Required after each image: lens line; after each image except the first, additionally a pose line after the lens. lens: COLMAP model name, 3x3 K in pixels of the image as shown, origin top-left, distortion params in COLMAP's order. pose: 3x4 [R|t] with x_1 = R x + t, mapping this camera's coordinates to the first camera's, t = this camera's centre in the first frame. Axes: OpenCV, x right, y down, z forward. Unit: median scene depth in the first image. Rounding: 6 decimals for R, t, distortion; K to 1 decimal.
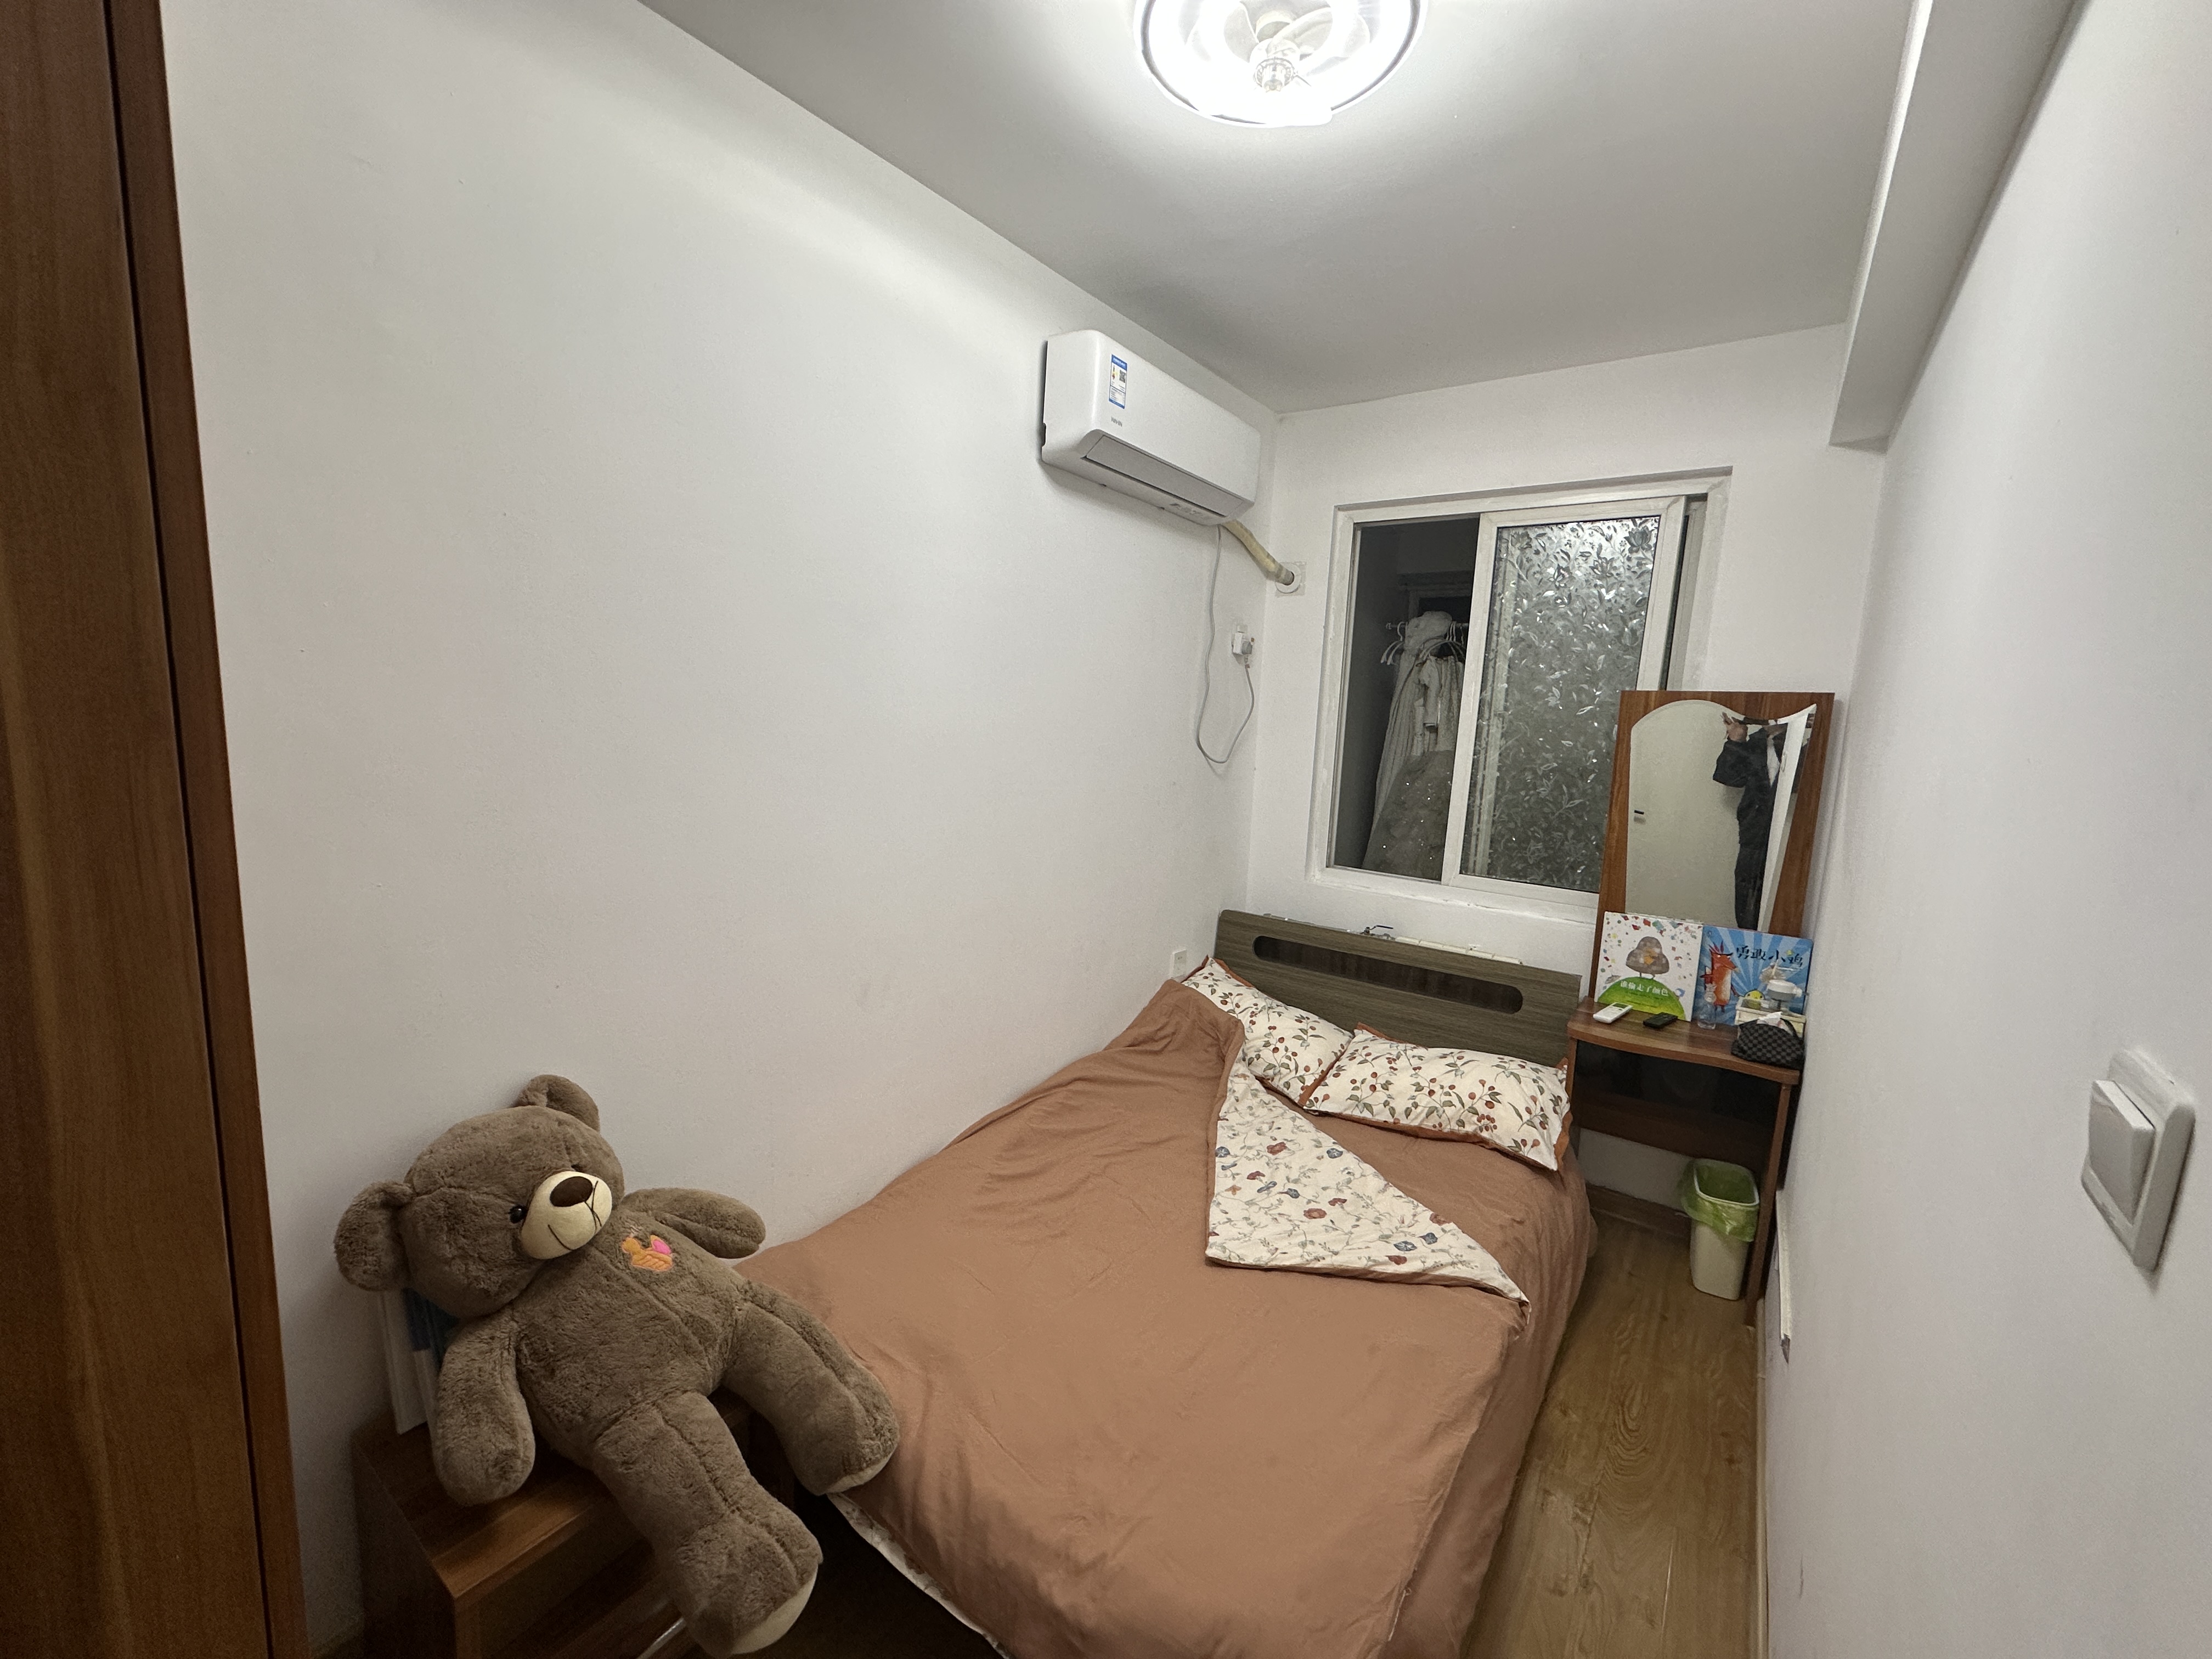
lens RADIAL K [[882.8, 0, 1106.0], [0, 882.8, 829.5], [0, 0, 1]] dist [-0.001283, 0.000195]
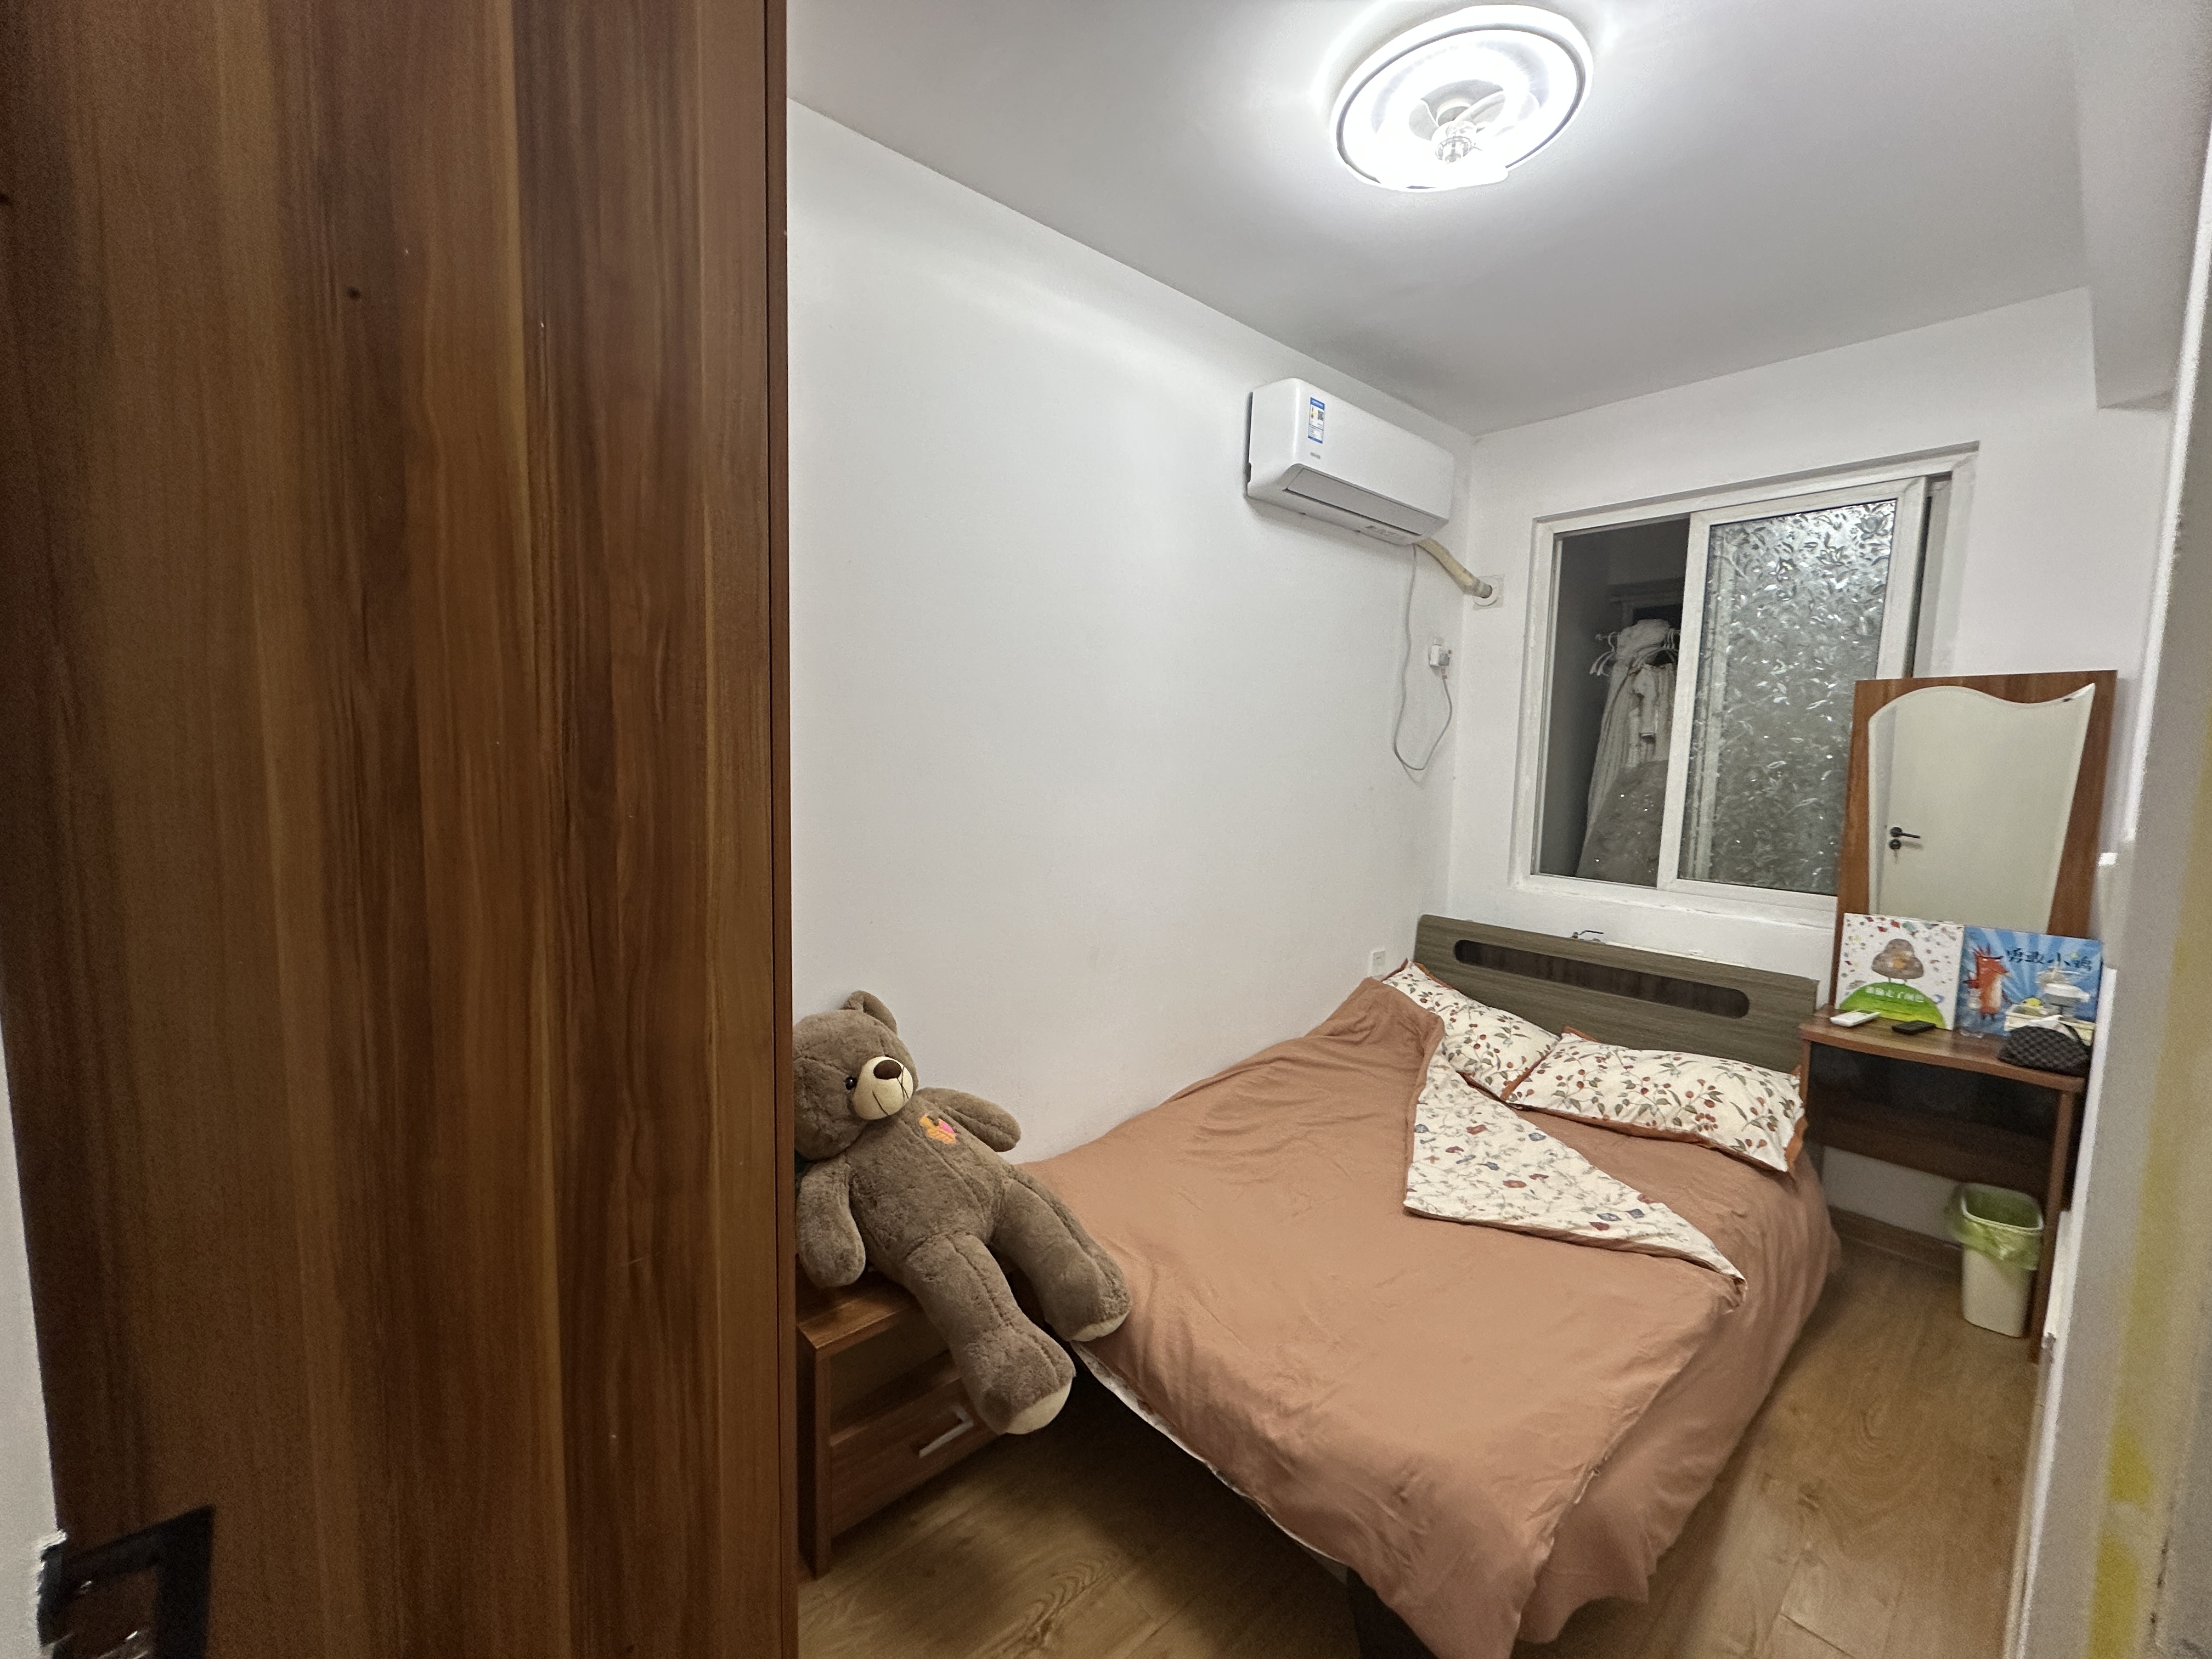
lens RADIAL K [[880.0, 0, 1106.0], [0, 880.0, 829.5], [0, 0, 1]] dist [-0.000094, -0.000374]
pose [[0.976208, -0.002343, -0.216823, -0.005618], [-0.008329, 0.998798, -0.048293, 0.061824], [0.216675, 0.048950, 0.975016, -0.110758]]
